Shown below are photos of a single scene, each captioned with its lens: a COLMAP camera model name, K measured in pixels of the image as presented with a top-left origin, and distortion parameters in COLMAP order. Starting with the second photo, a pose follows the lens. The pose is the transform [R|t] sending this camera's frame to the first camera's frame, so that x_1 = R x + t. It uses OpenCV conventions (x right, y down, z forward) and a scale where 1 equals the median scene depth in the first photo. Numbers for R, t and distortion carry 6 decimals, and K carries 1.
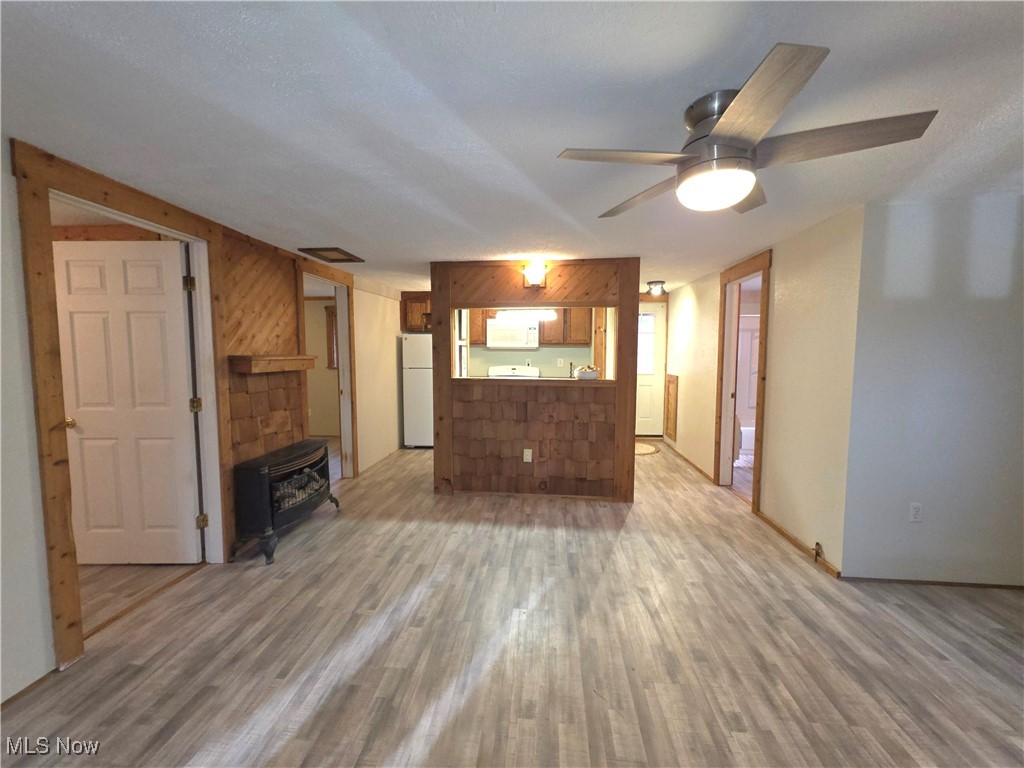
lens RADIAL K [[408.0, 0, 511.3], [0, 408.0, 384.6], [0, 0, 1]] dist [0.001753, -0.000226]
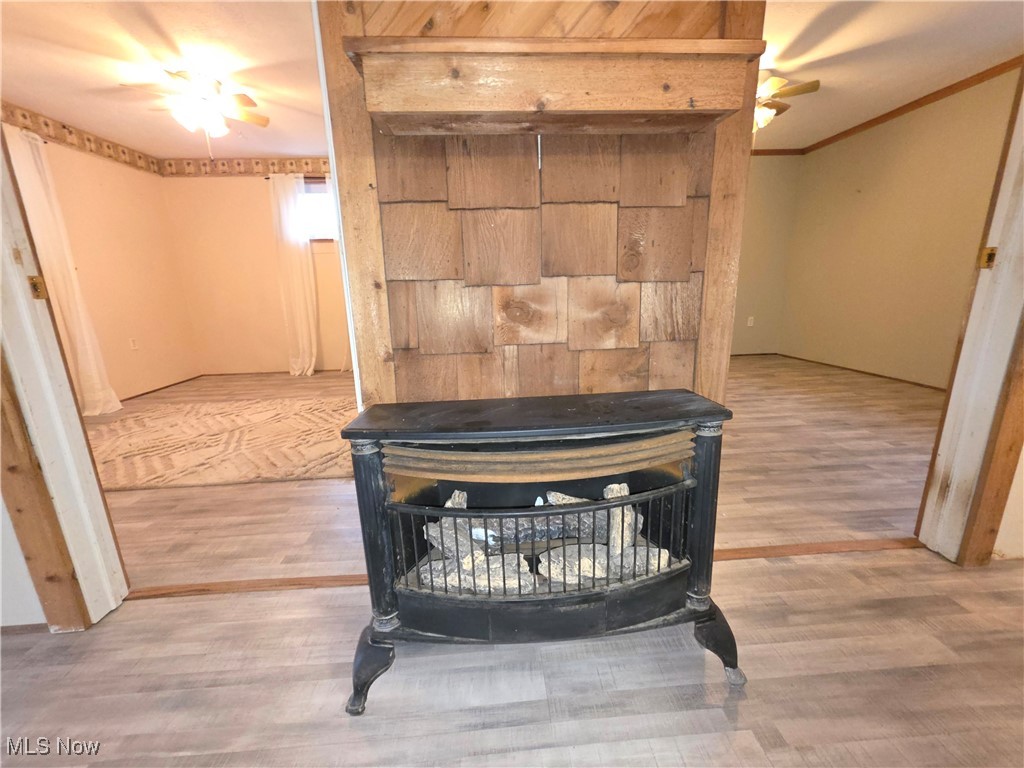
lens RADIAL K [[408.0, 0, 511.3], [0, 408.0, 384.6], [0, 0, 1]] dist [0.001753, -0.000226]
pose [[0.148844, 0.227337, -0.962374, -0.218609], [-0.046957, 0.973742, 0.222760, 0.066061], [0.987745, 0.012033, 0.155610, 0.765278]]
